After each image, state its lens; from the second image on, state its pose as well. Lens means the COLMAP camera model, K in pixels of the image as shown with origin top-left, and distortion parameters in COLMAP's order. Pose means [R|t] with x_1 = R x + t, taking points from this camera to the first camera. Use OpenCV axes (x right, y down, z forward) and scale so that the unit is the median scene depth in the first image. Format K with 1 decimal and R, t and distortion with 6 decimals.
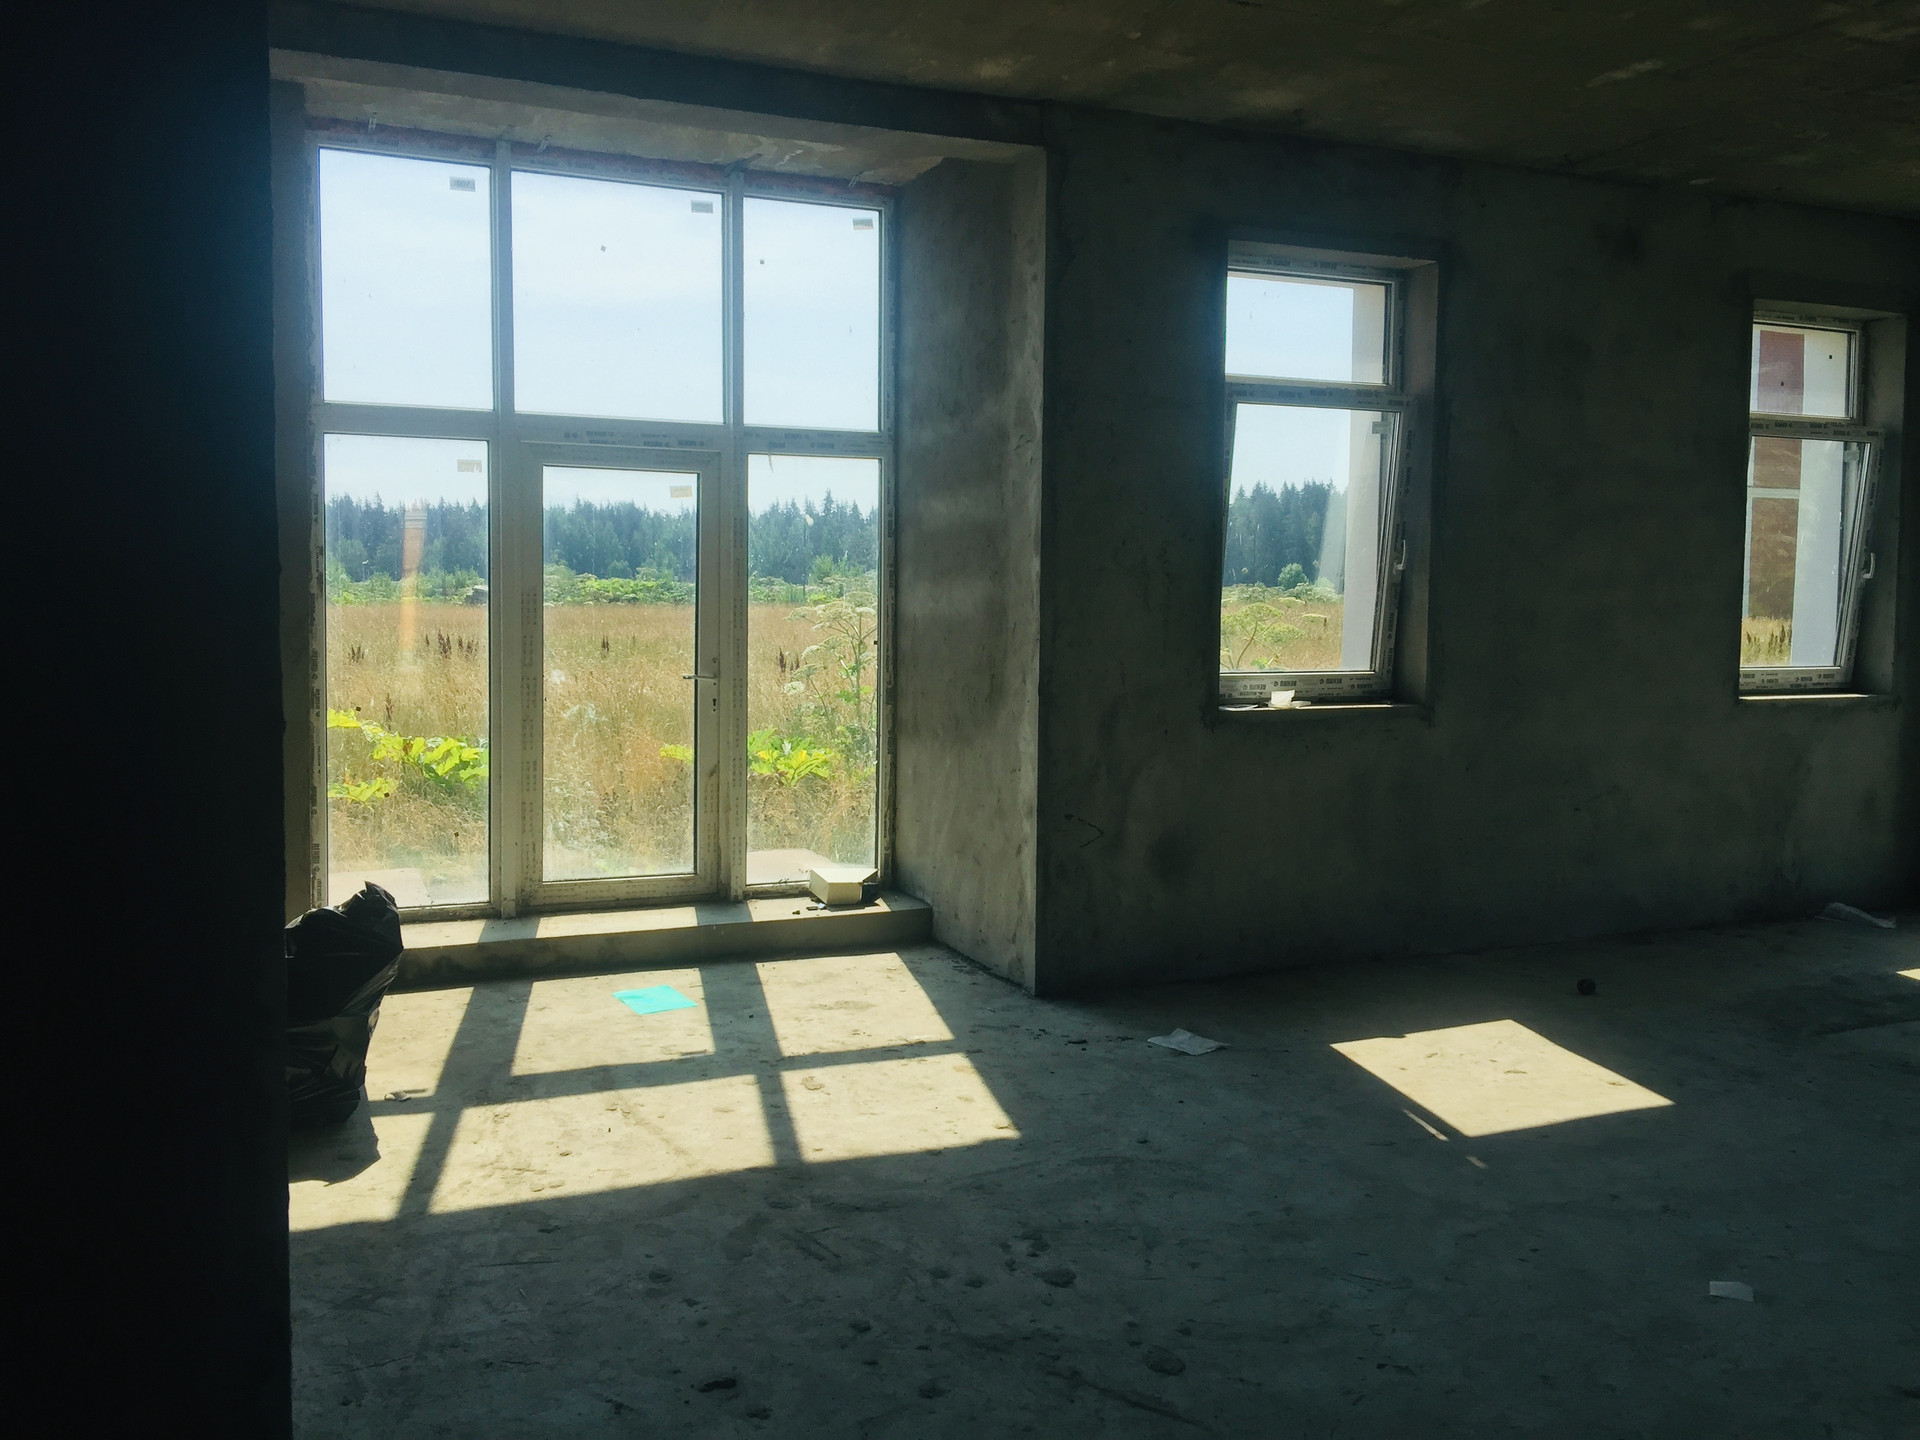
lens RADIAL K [[1628.0, 0, 949.7], [0, 1628.0, 693.0], [0, 0, 1]] dist [0.090703, -0.138905]
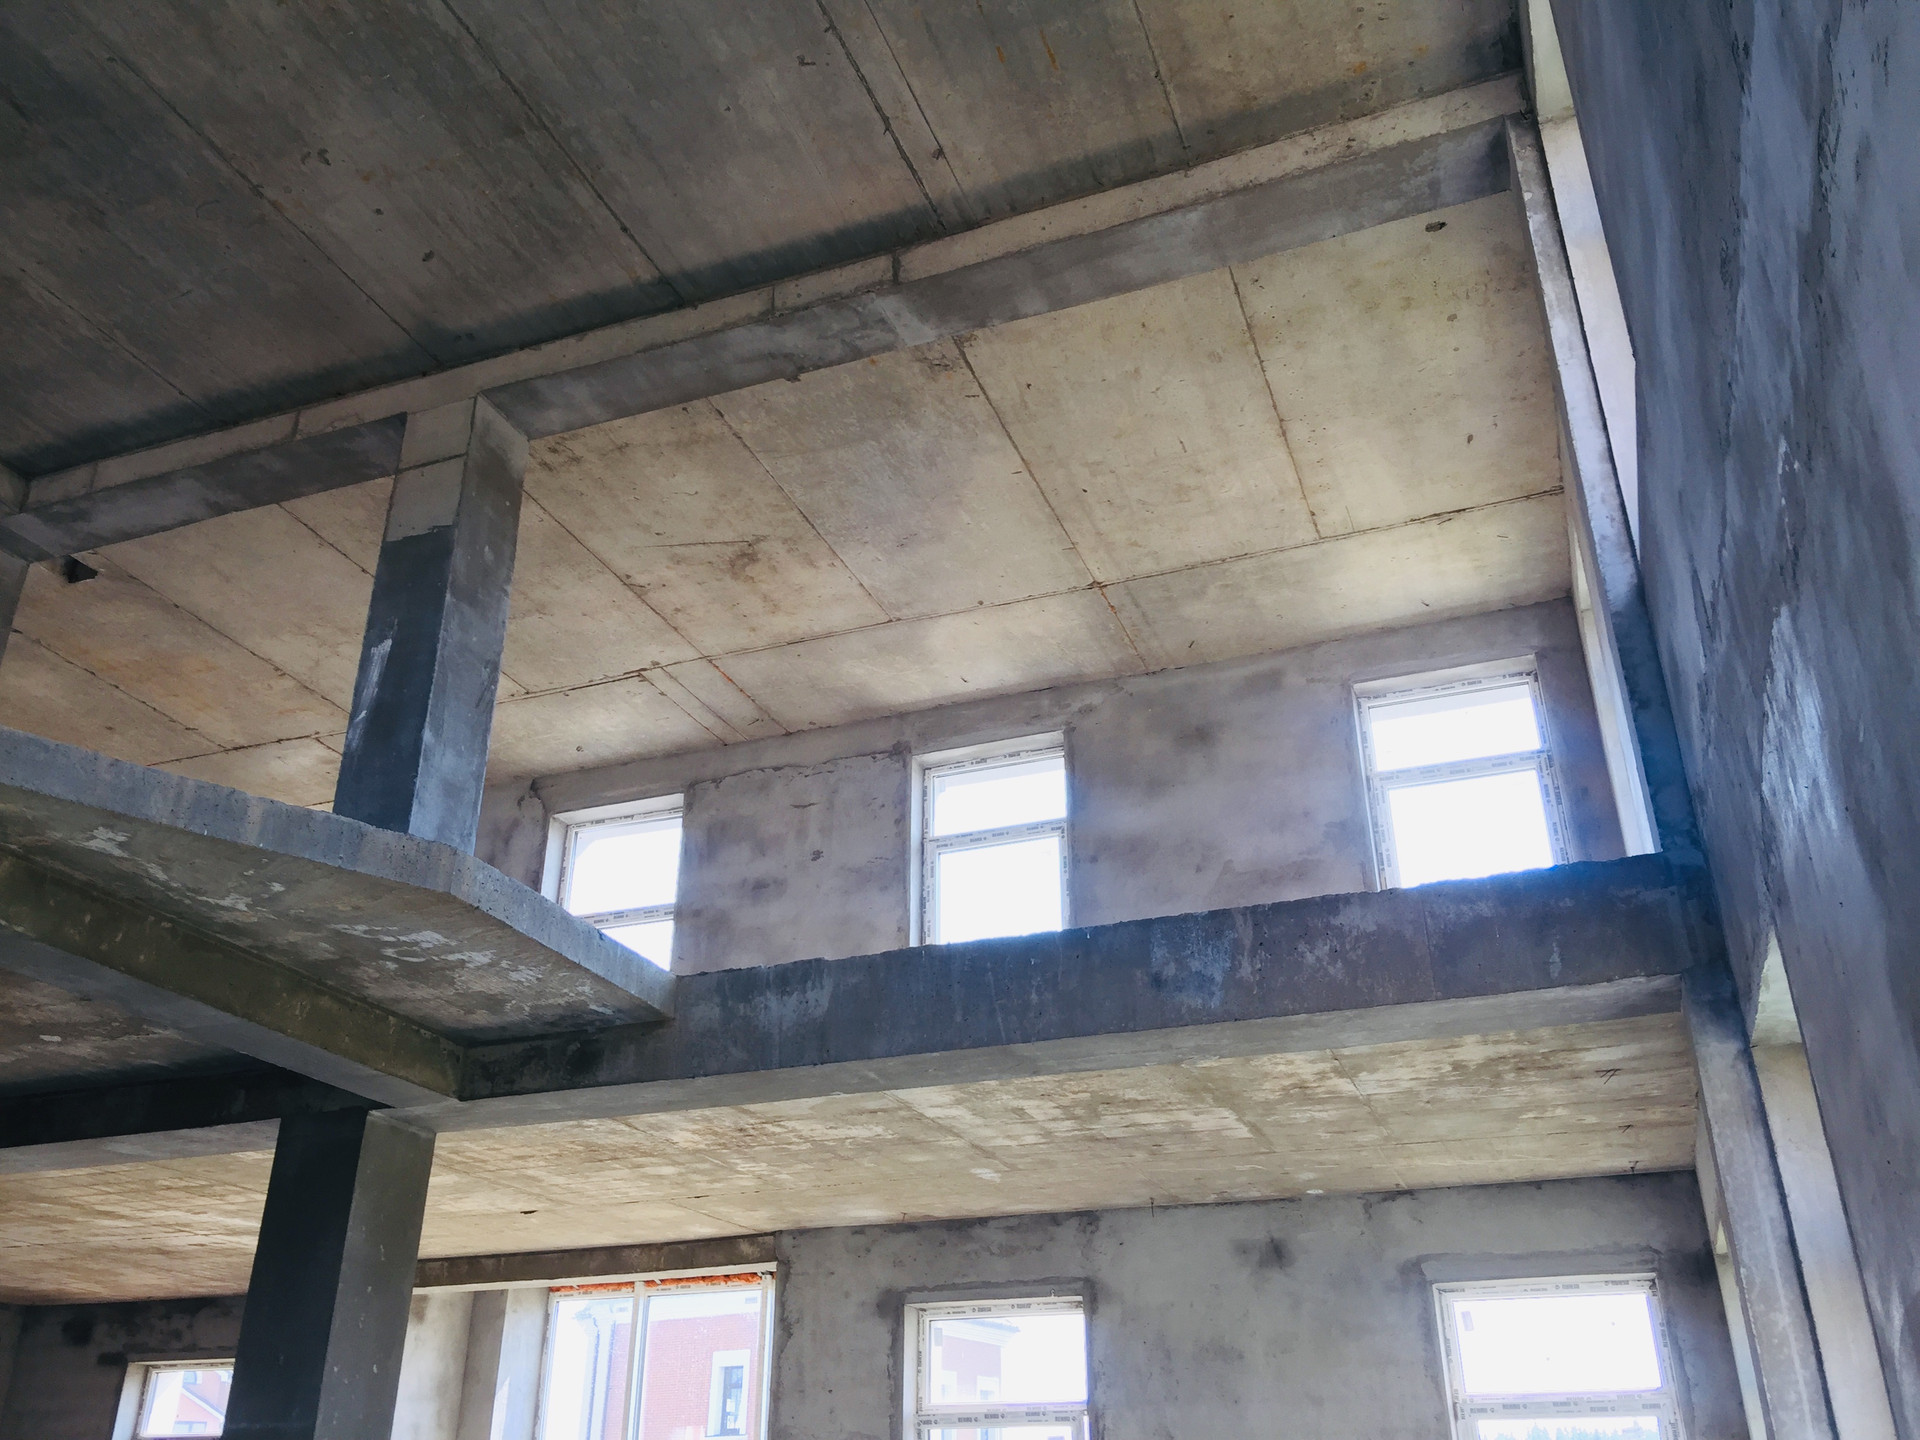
lens RADIAL K [[1628.0, 0, 949.7], [0, 1628.0, 693.0], [0, 0, 1]] dist [0.090703, -0.138905]
pose [[0.711282, -0.333126, -0.618955, 1.254985], [-0.038875, 0.860573, -0.507841, -0.016051], [0.701831, 0.385280, 0.599160, -0.009764]]
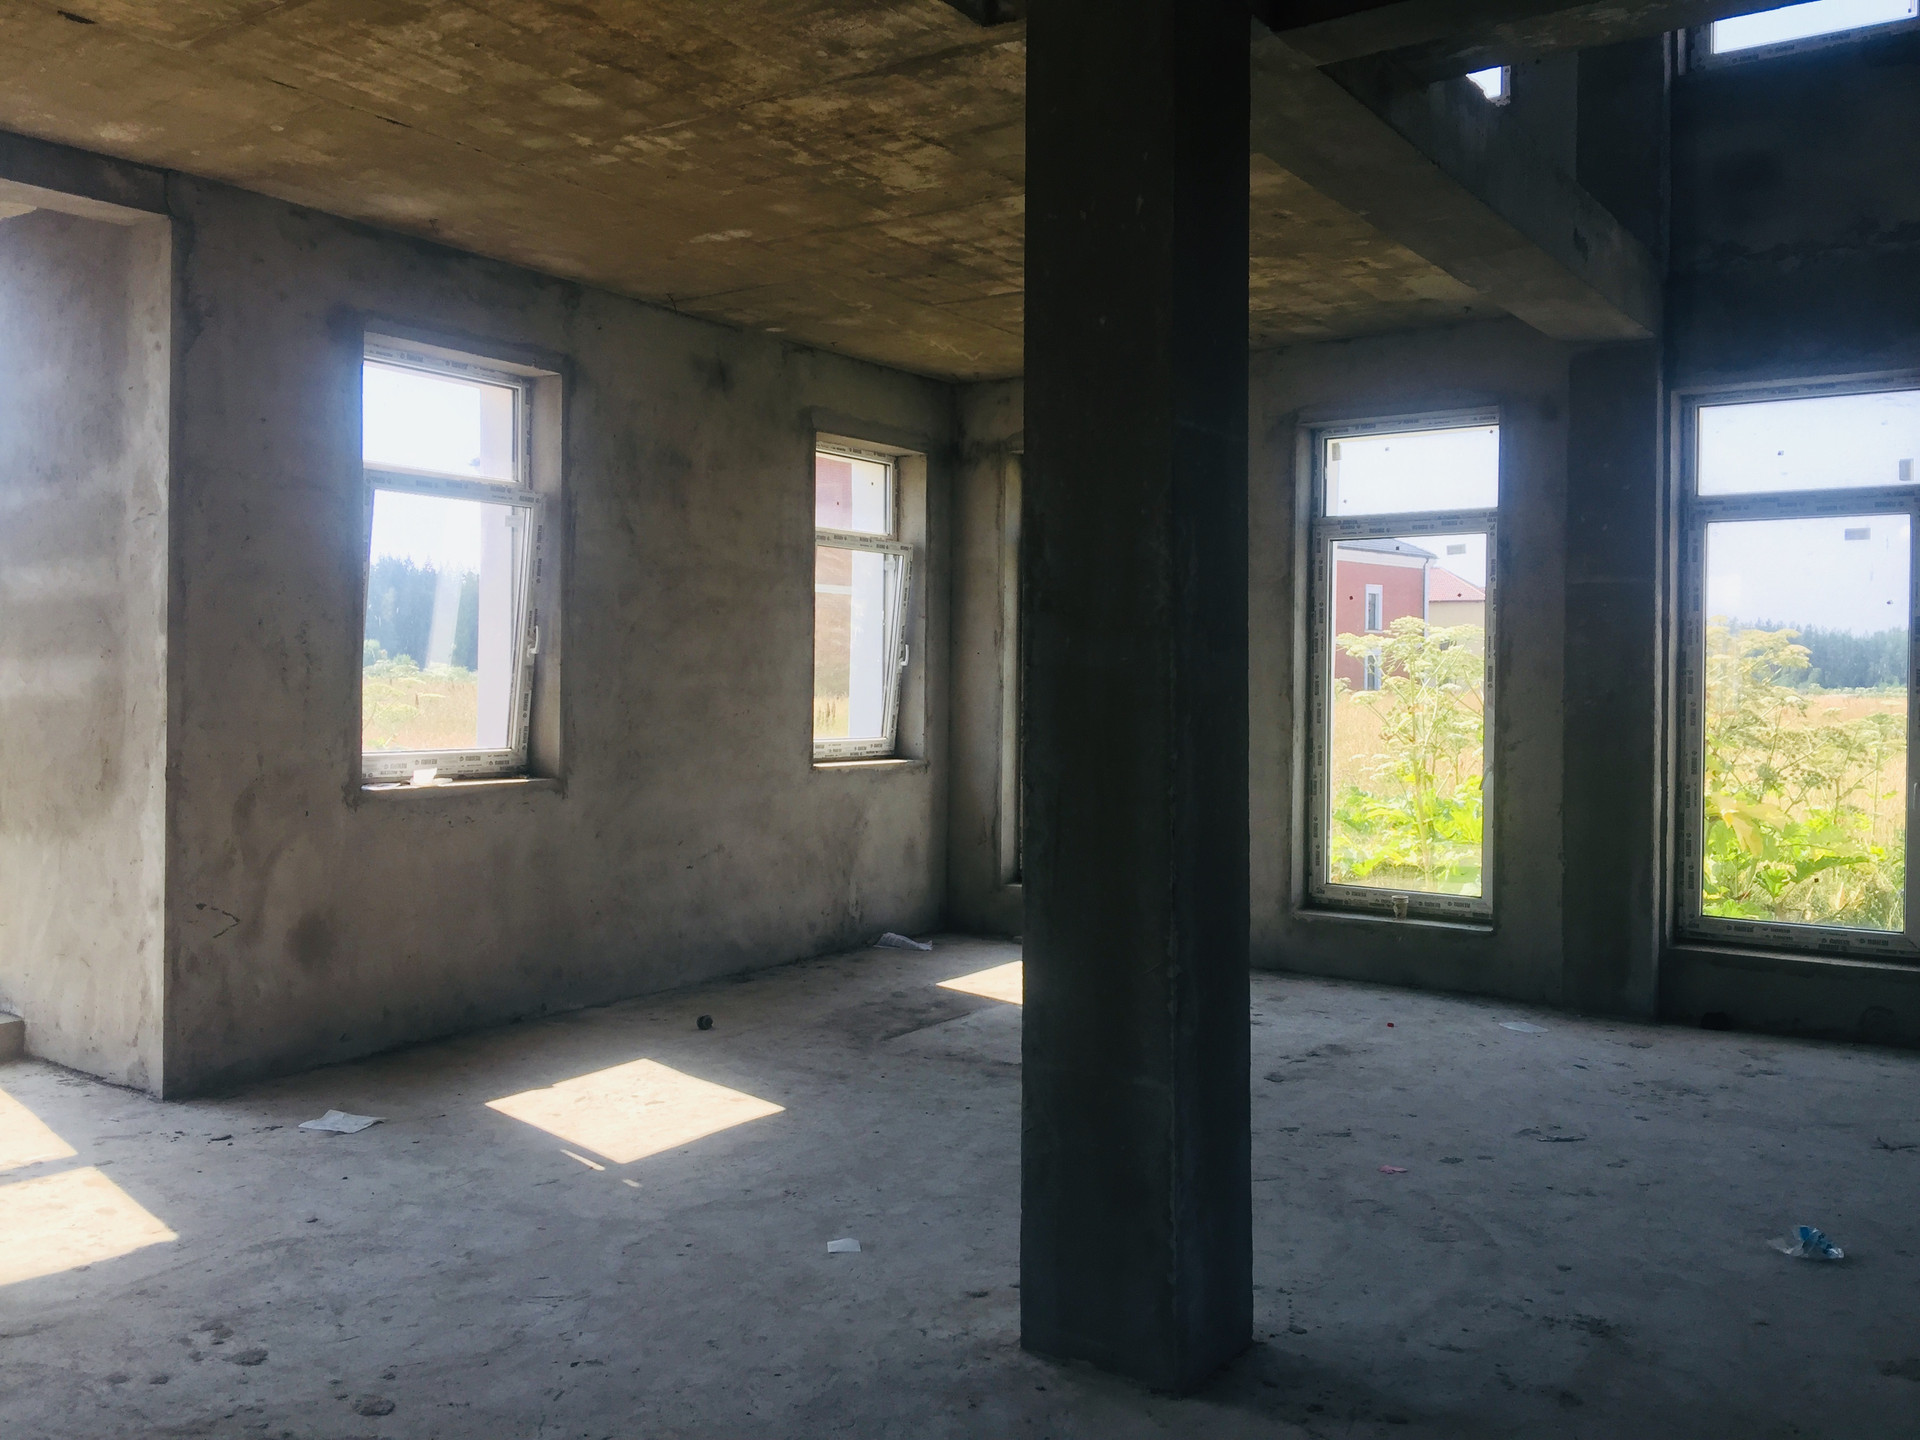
lens RADIAL K [[1628.0, 0, 949.7], [0, 1628.0, 693.0], [0, 0, 1]] dist [0.090703, -0.138905]
pose [[0.854290, -0.000576, 0.519797, -0.054410], [0.025268, 0.998863, -0.040421, 0.000980], [-0.519183, 0.047665, 0.853333, -0.060192]]
